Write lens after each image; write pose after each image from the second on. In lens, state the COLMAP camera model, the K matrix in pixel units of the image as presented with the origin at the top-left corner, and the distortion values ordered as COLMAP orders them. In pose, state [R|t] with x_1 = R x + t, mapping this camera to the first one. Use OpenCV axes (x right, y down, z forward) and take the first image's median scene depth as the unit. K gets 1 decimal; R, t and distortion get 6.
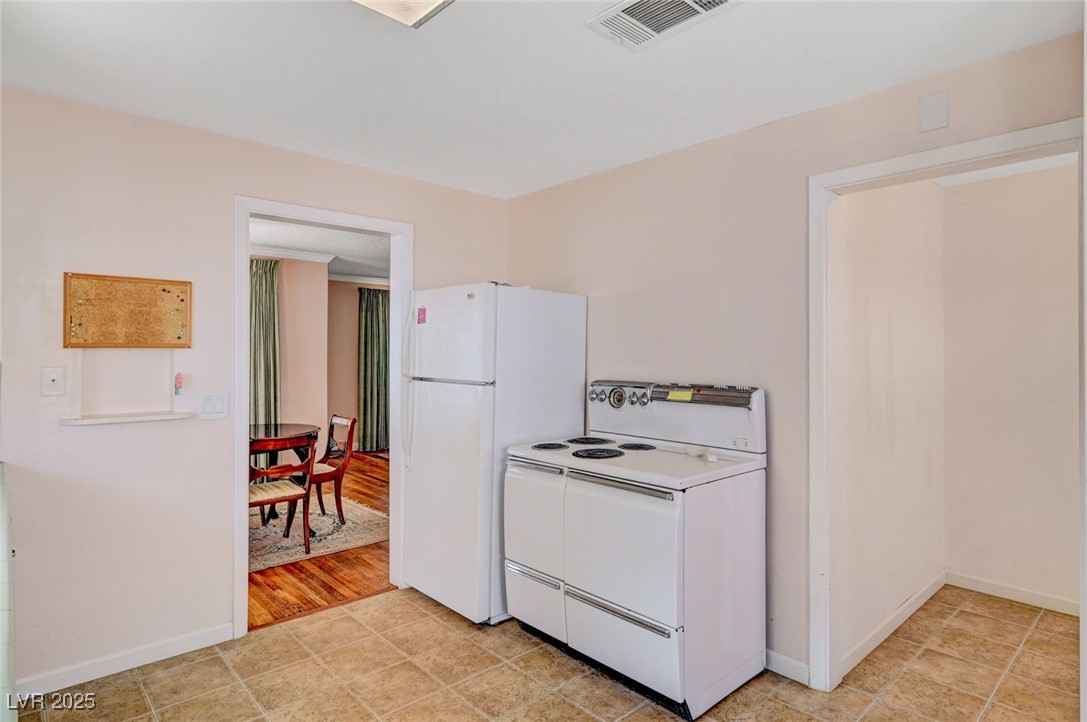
lens RADIAL K [[589.3, 0, 543.5], [0, 589.3, 361.0], [0, 0, 1]] dist [-0.001121, -0.000442]
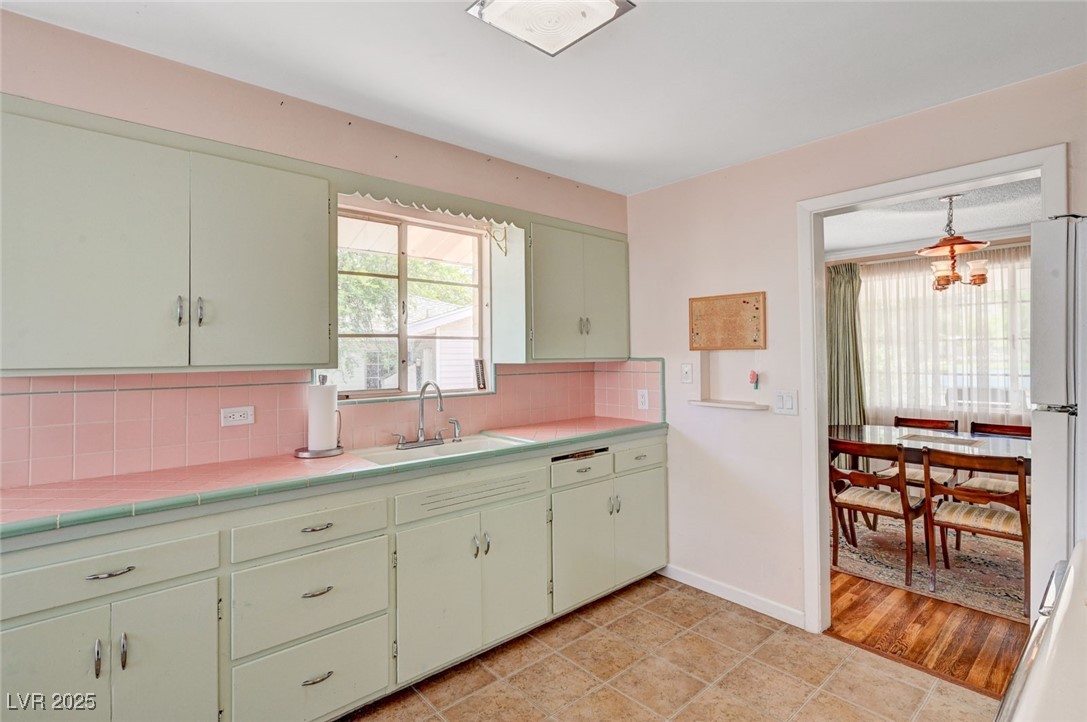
lens RADIAL K [[518.4, 0, 543.6], [0, 518.4, 346.9], [0, 0, 1]] dist [0.001035, 0.000062]
pose [[-0.012542, -0.014601, -0.999815, 0.413736], [-0.004604, 0.999884, -0.014544, -0.009470], [0.999911, 0.004421, -0.012608, 0.574678]]
